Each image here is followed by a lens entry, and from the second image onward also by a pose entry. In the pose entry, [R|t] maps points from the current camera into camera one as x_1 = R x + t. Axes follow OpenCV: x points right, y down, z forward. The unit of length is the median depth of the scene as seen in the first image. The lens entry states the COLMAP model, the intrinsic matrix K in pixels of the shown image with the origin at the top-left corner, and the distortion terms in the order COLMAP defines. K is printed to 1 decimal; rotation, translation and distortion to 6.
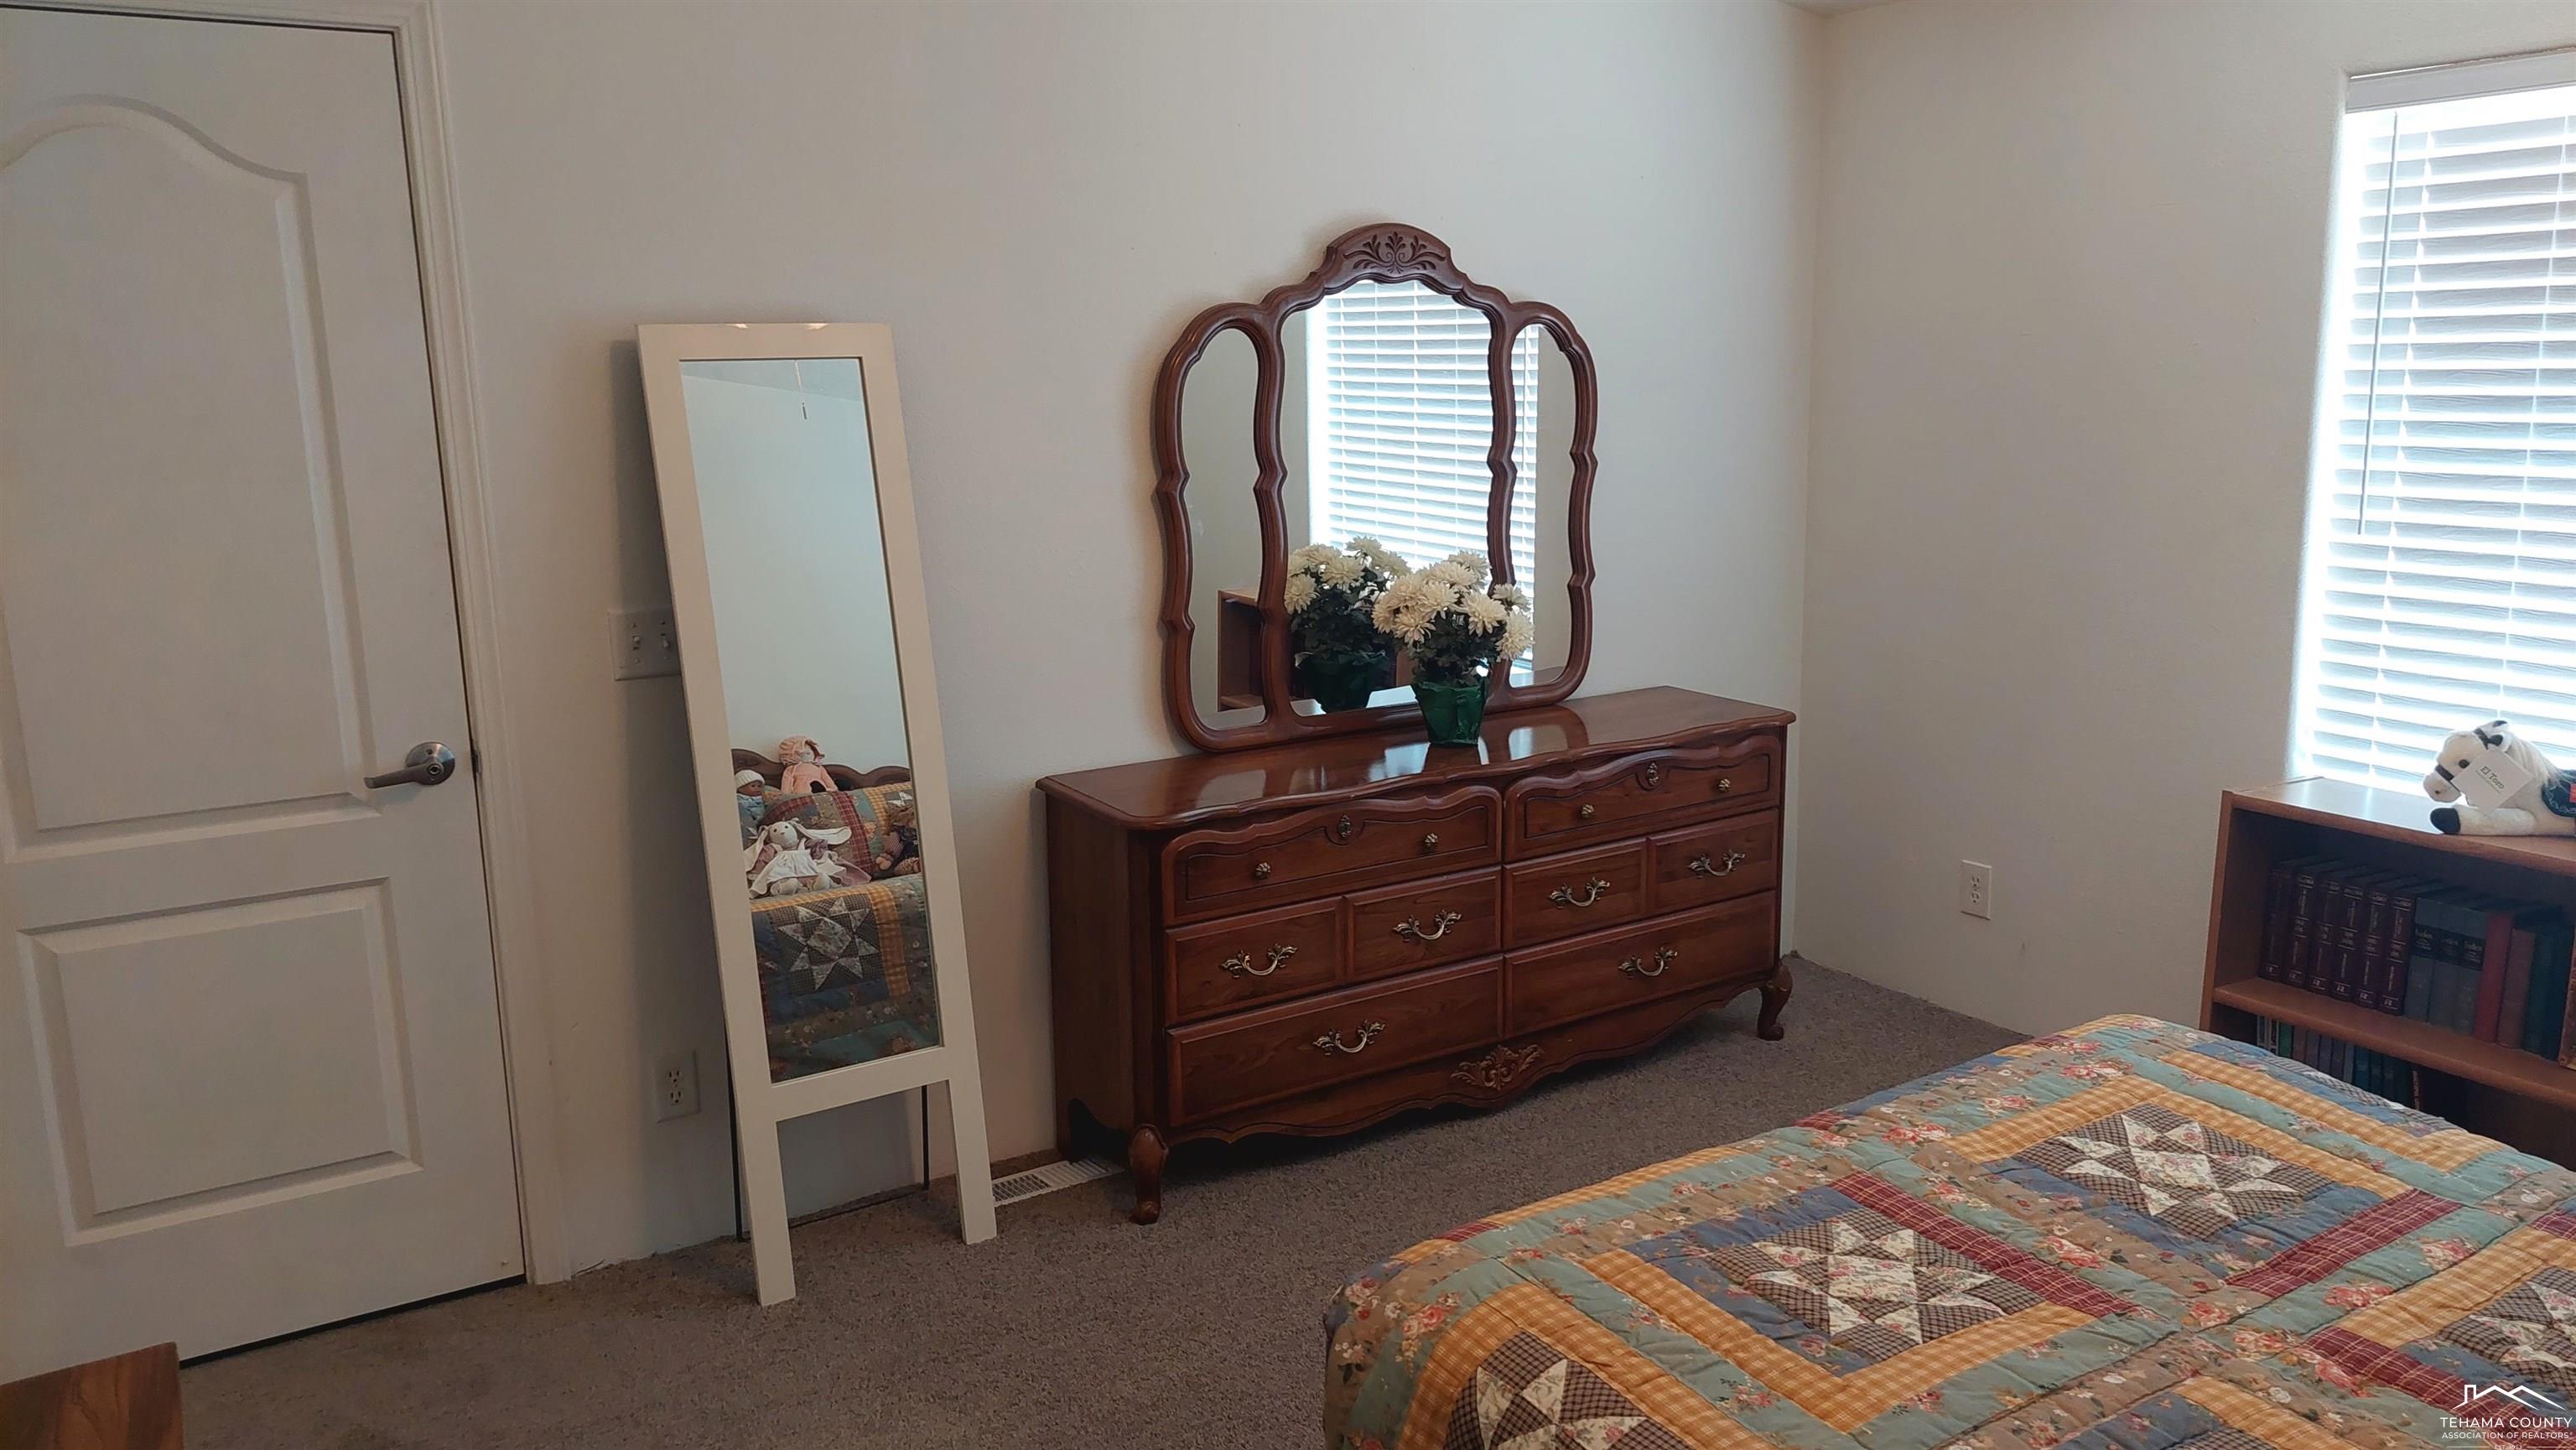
lens RADIAL K [[1833.9, 0, 1312.5], [0, 1833.9, 739.8], [0, 0, 1]] dist [0.058359, -0.069710]
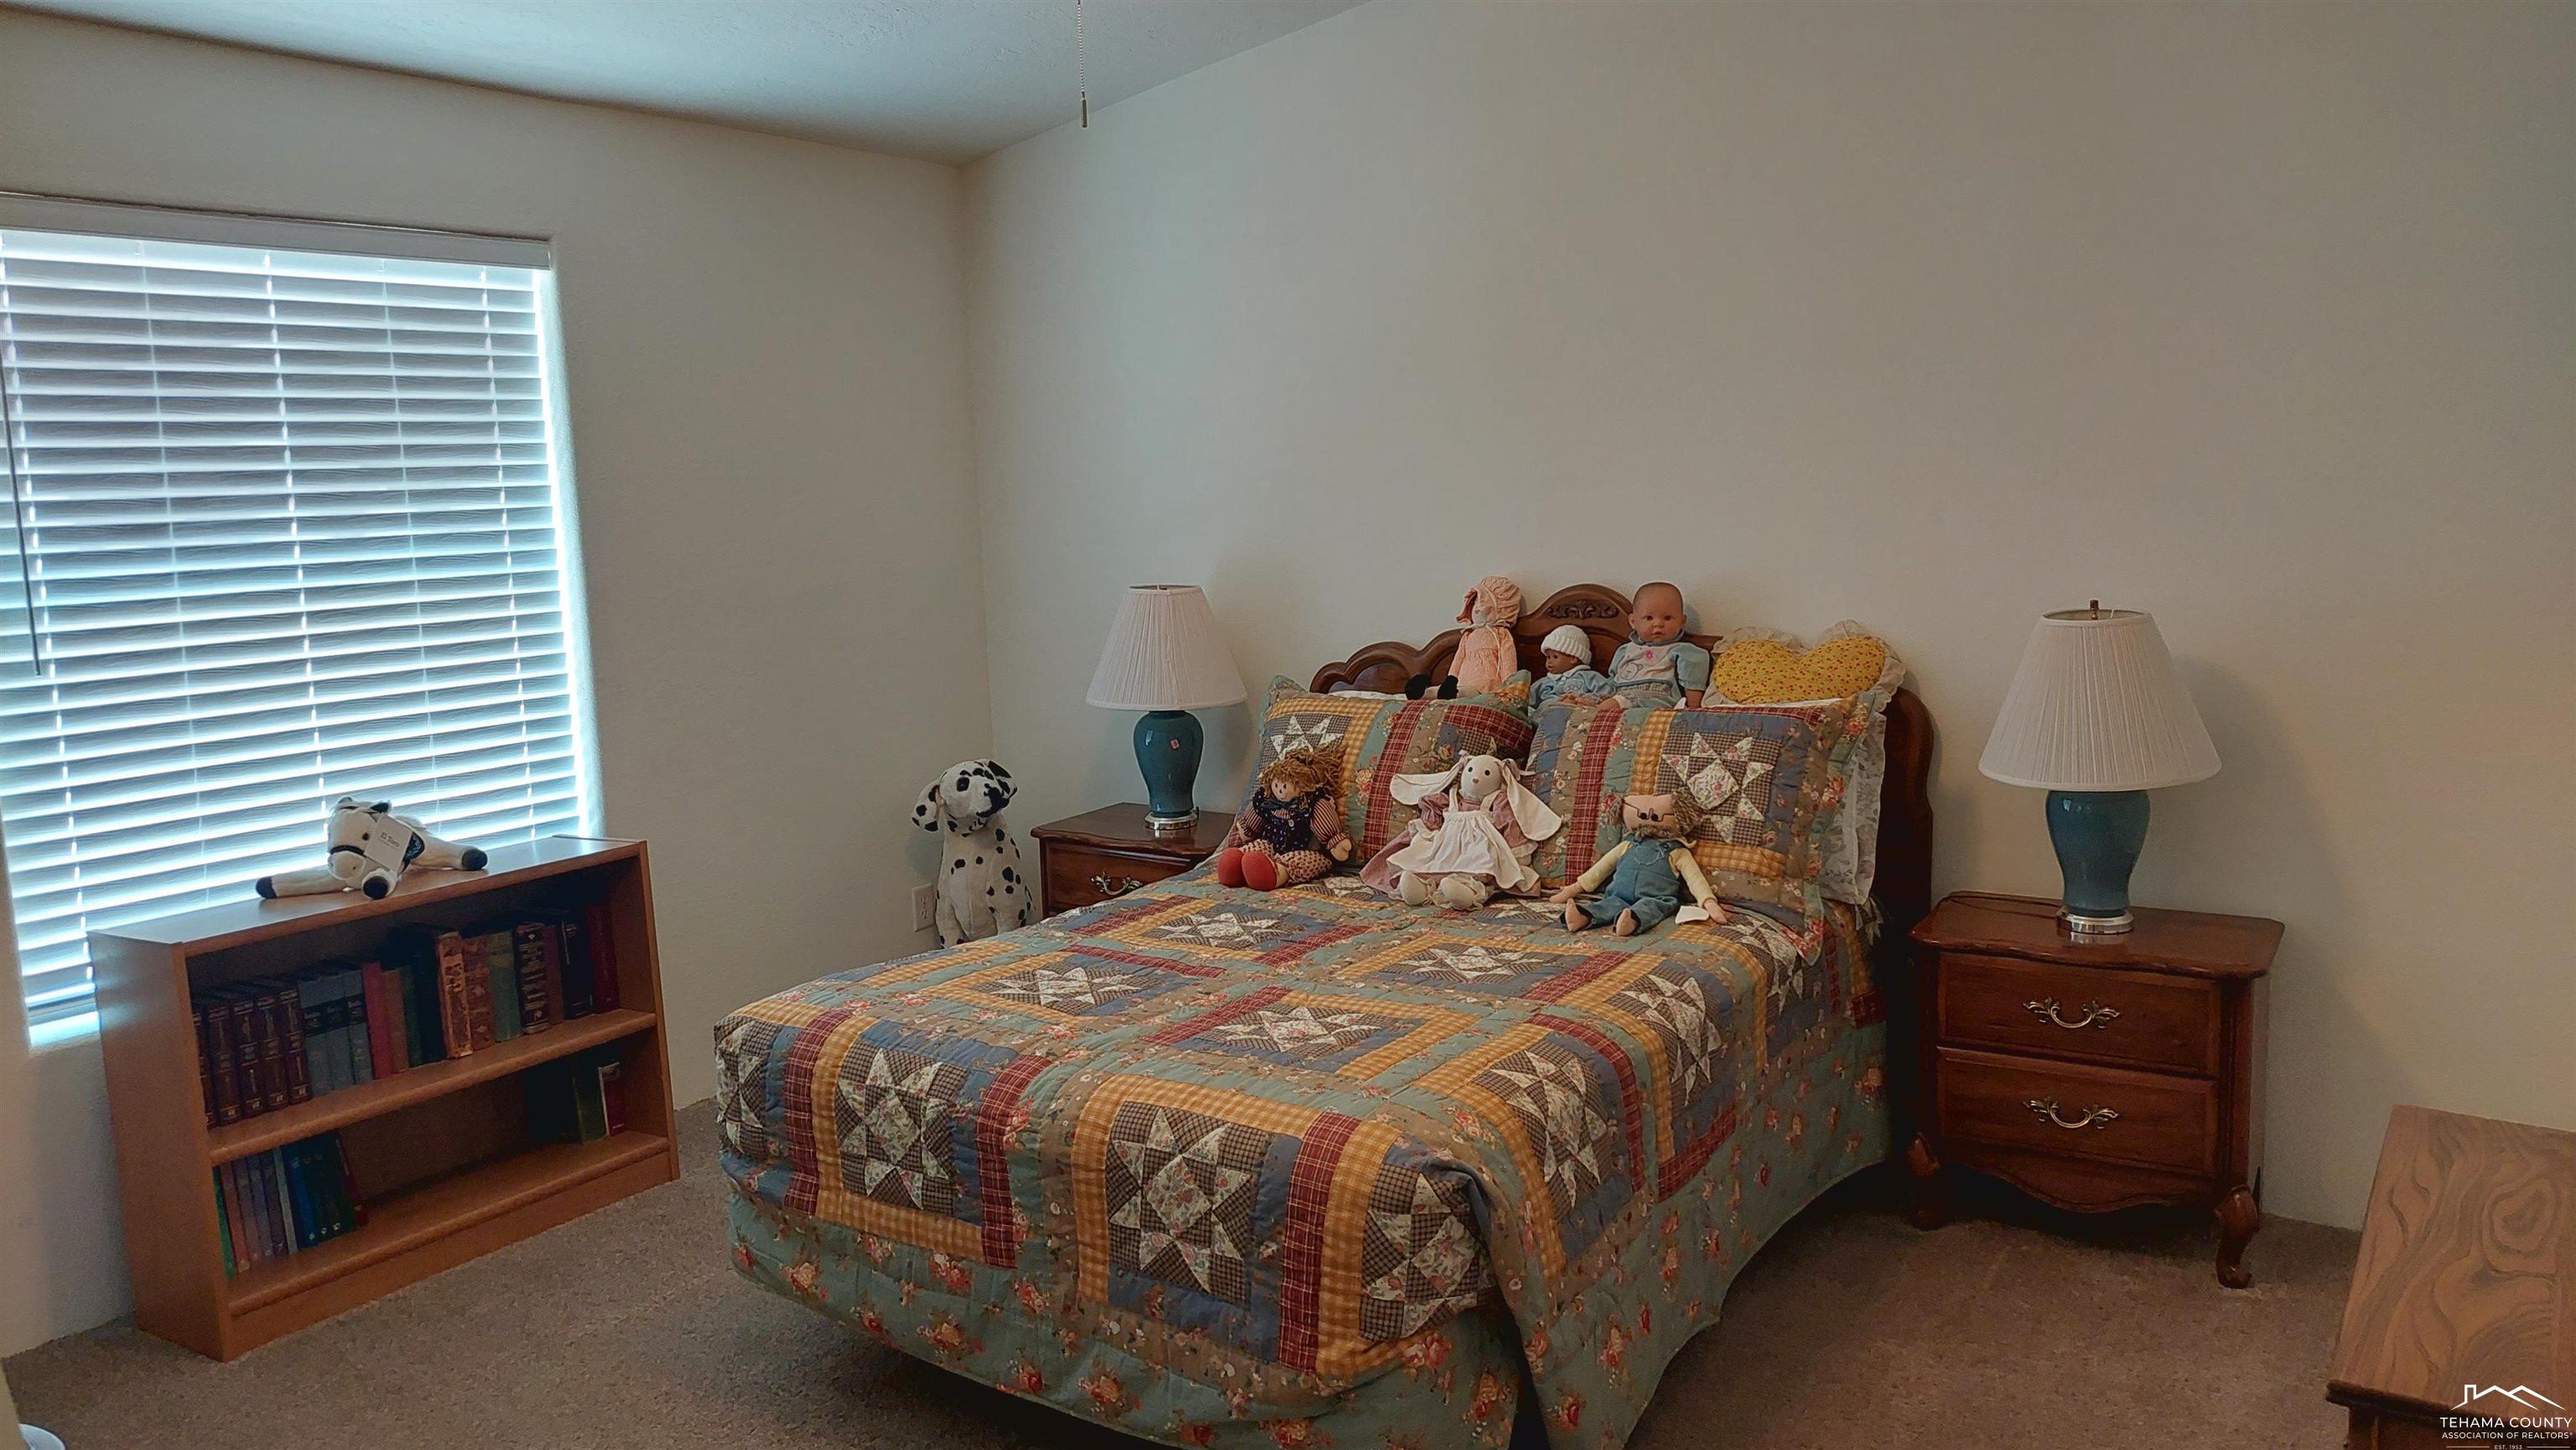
lens RADIAL K [[1833.9, 0, 1293.7], [0, 1833.9, 740.7], [0, 0, 1]] dist [0.058359, -0.069710]
pose [[-0.441017, -0.088944, 0.893081, -0.926413], [0.216443, 0.955167, 0.202011, -0.218142], [-0.871009, 0.282391, -0.401993, 1.388758]]
